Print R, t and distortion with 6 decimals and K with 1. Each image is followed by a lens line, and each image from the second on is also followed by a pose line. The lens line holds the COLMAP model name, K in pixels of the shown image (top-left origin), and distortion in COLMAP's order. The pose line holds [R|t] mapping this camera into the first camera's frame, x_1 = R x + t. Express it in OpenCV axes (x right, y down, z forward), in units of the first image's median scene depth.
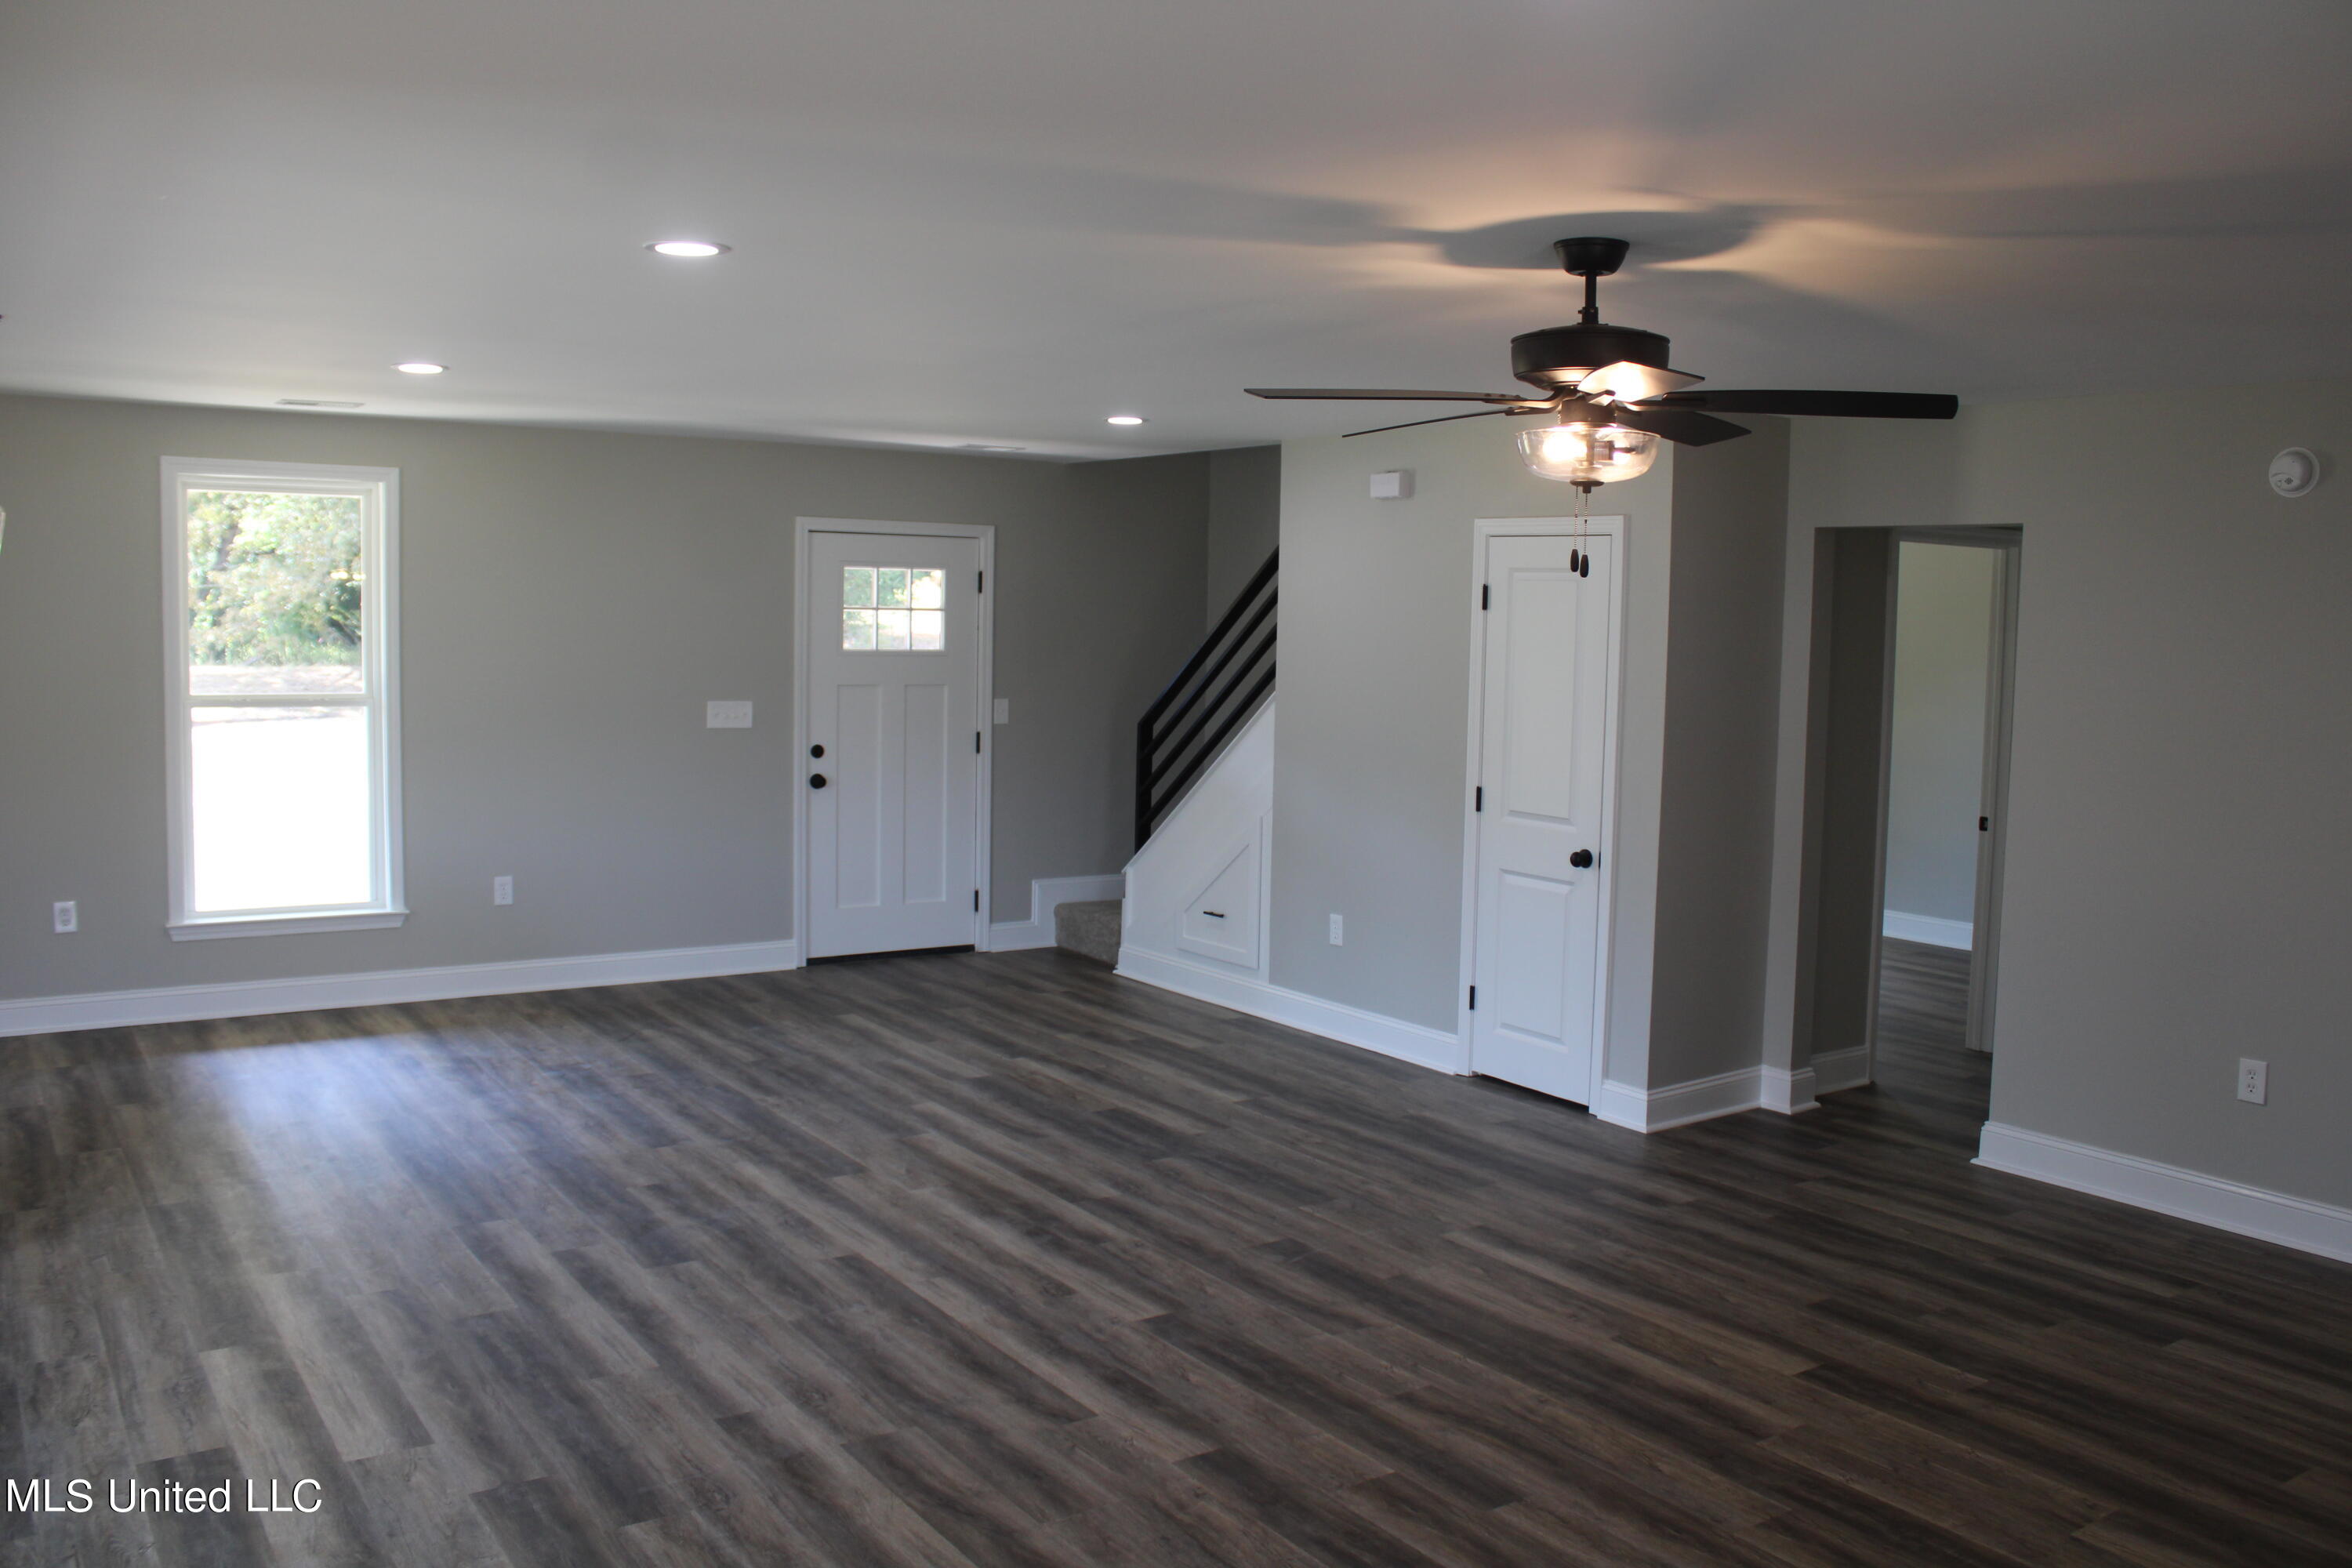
lens RADIAL K [[2154.4, 0, 1143.4], [0, 2154.4, 791.0], [0, 0, 1]] dist [-0.142381, 0.020684]
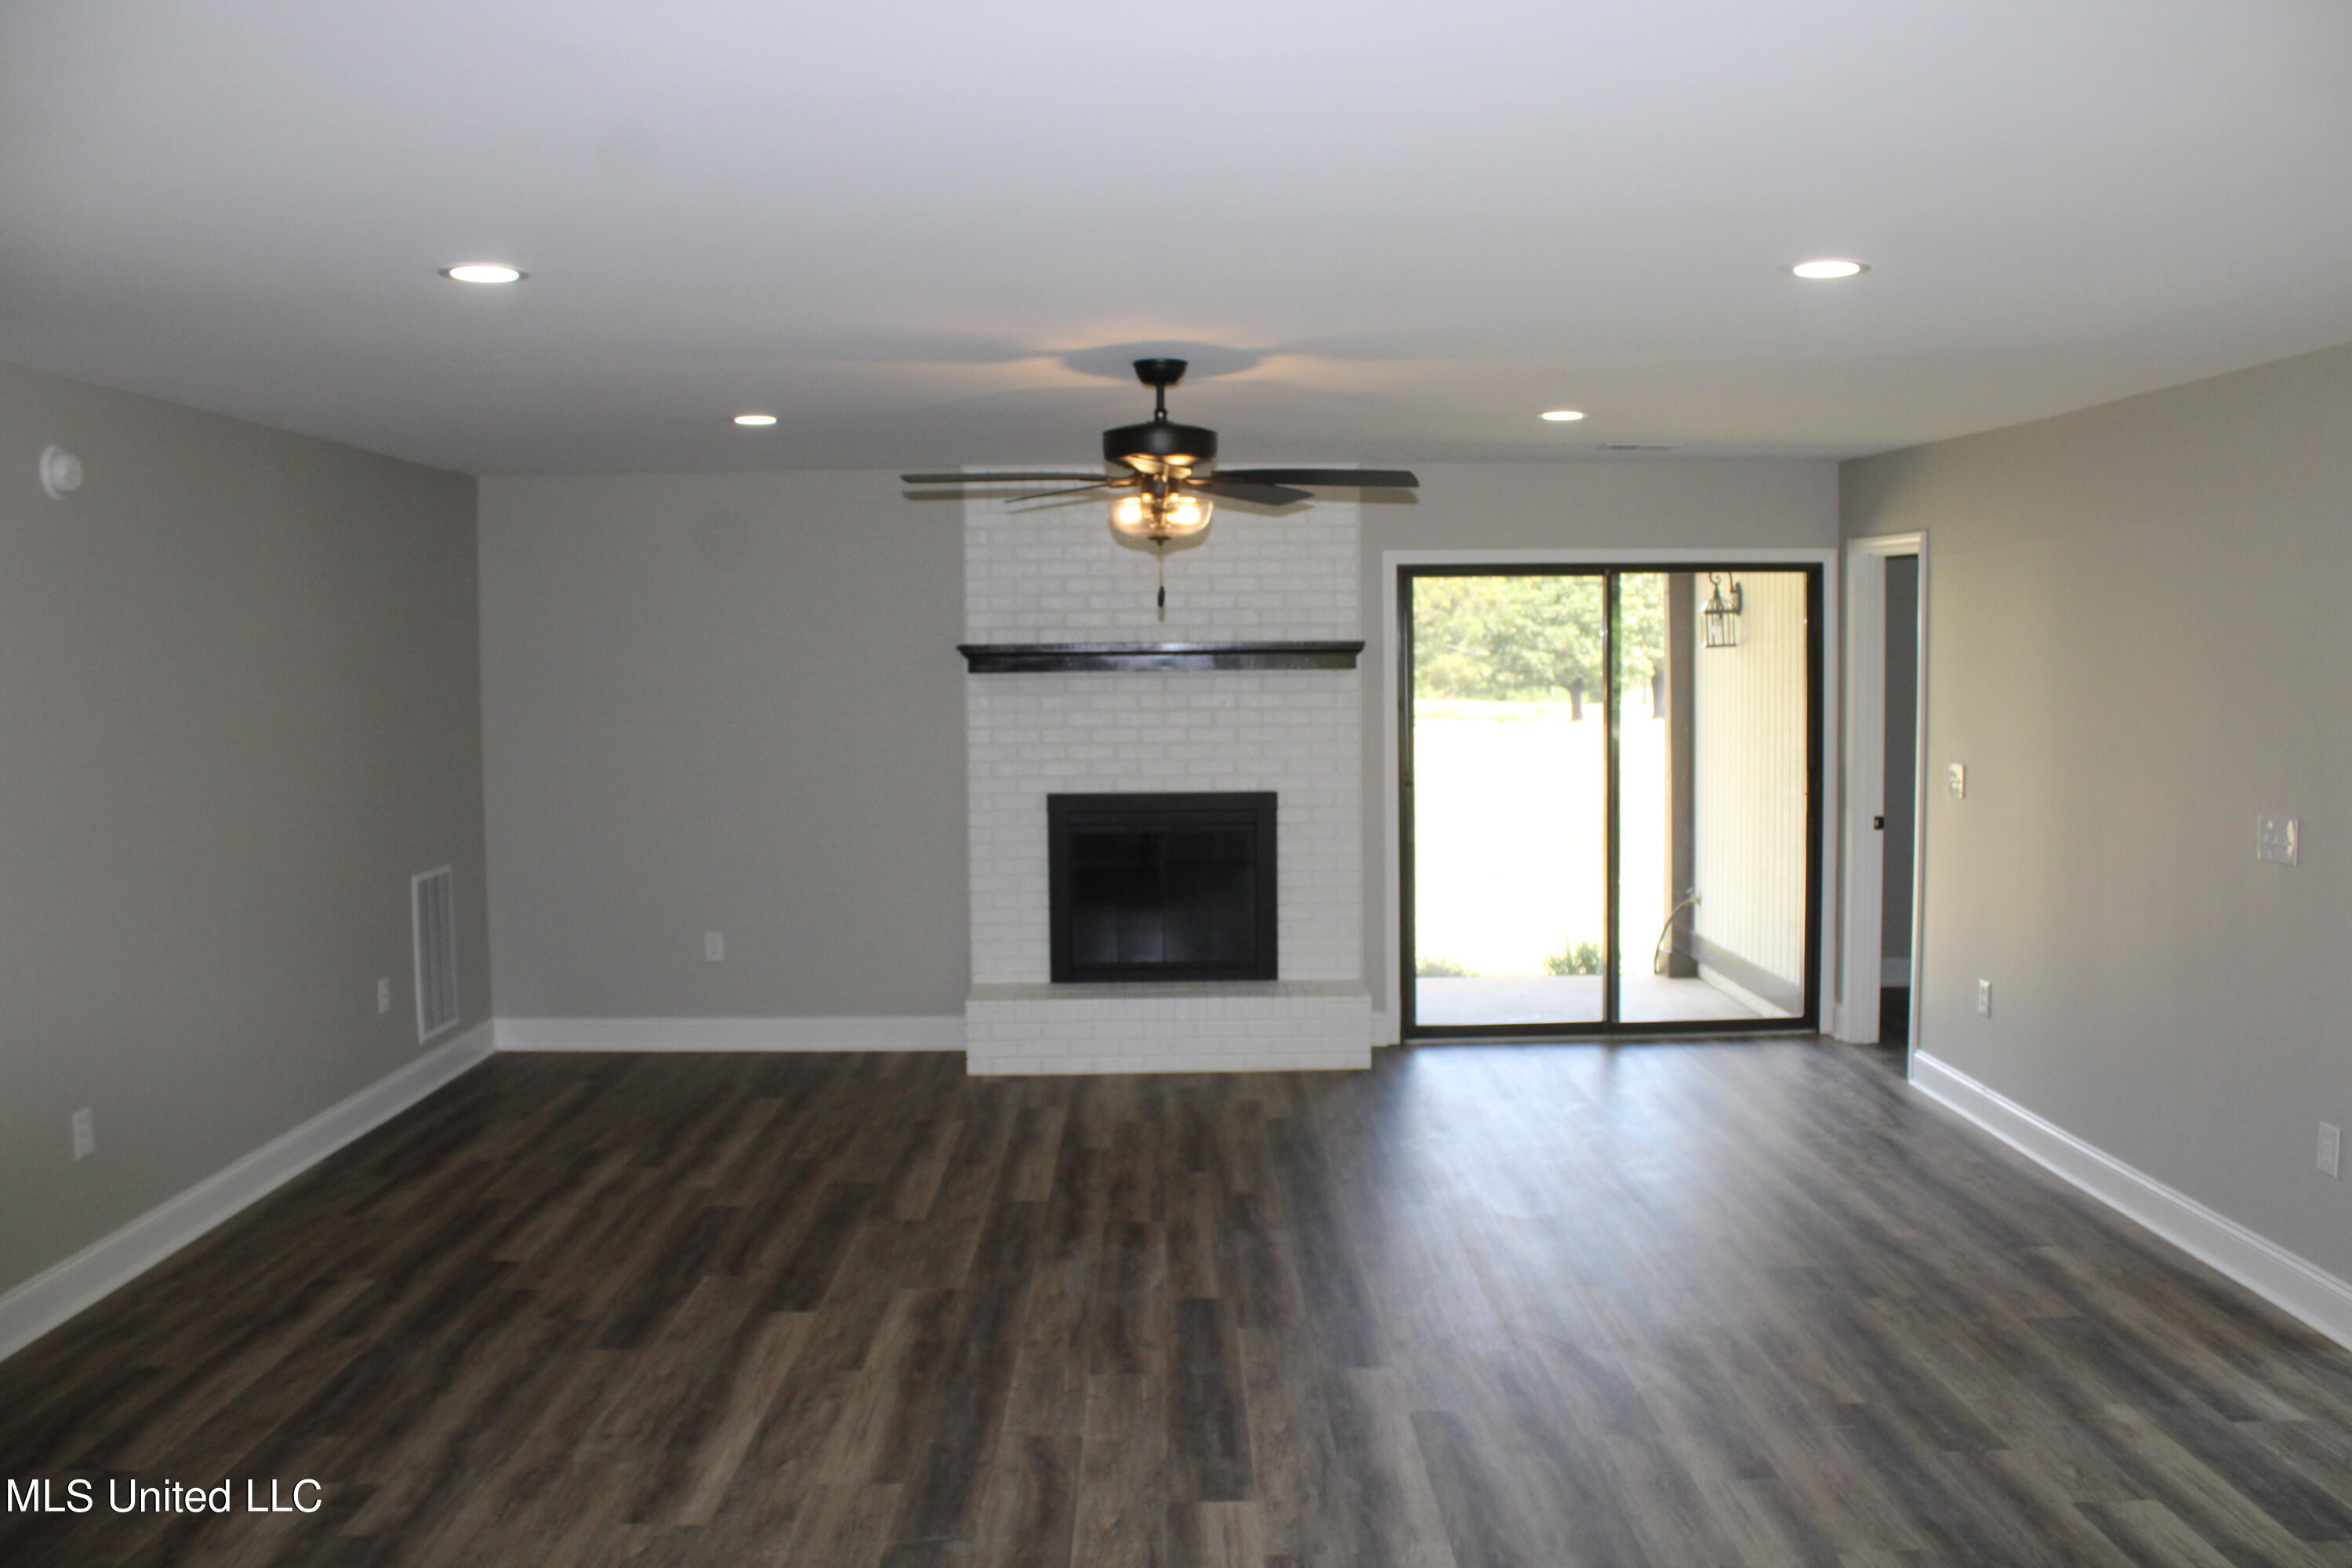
lens RADIAL K [[2154.4, 0, 1143.4], [0, 2154.4, 791.0], [0, 0, 1]] dist [-0.142381, 0.020684]
pose [[-0.865925, -0.041425, 0.498456, -0.387982], [0.037215, 0.988466, 0.146798, -0.153311], [-0.498788, 0.145666, -0.854396, 1.791181]]
